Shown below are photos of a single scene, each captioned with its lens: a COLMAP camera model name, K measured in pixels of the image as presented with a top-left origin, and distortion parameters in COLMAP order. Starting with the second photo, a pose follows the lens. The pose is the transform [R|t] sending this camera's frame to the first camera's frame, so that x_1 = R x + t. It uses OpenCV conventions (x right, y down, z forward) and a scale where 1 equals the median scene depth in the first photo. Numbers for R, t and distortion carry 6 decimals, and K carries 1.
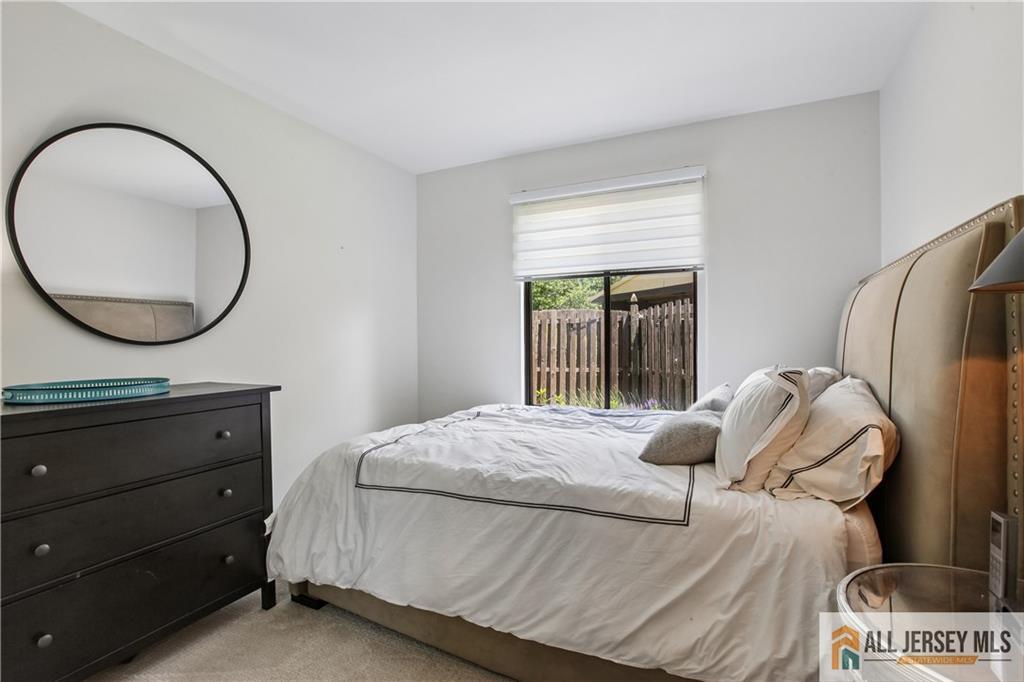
lens RADIAL K [[490.1, 0, 519.8], [0, 490.1, 340.0], [0, 0, 1]] dist [-0.028207, 0.018488]
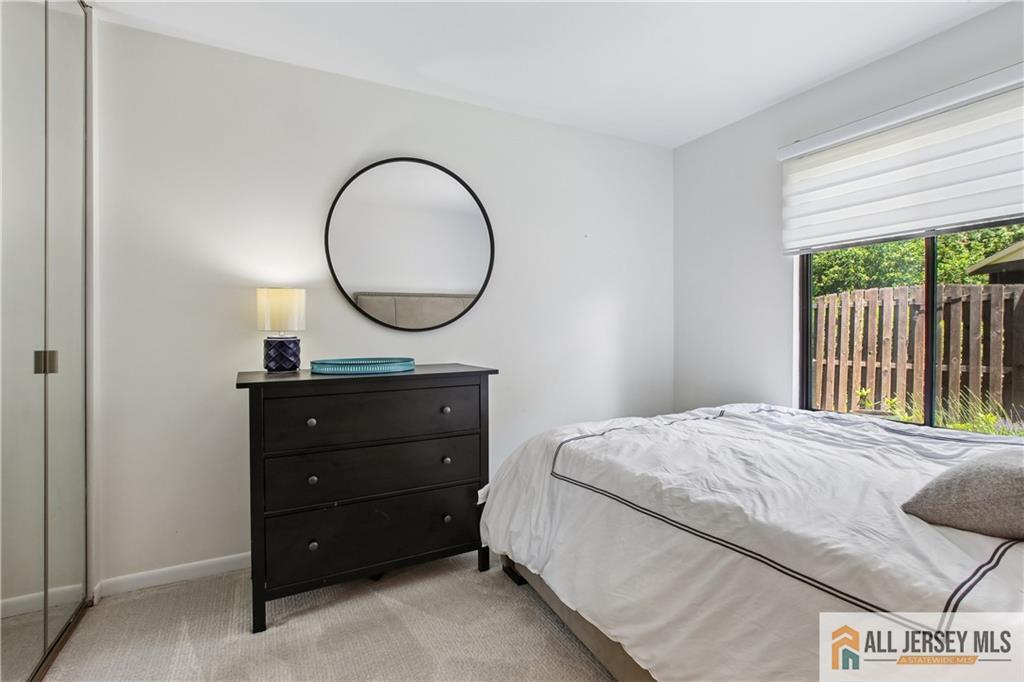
lens RADIAL K [[490.1, 0, 504.7], [0, 490.1, 326.6], [0, 0, 1]] dist [-0.028207, 0.018488]
pose [[0.805932, -0.000332, -0.592009, 0.183858], [0.000327, 1.000000, -0.000116, -0.001867], [0.592009, -0.000101, 0.805932, 0.140645]]
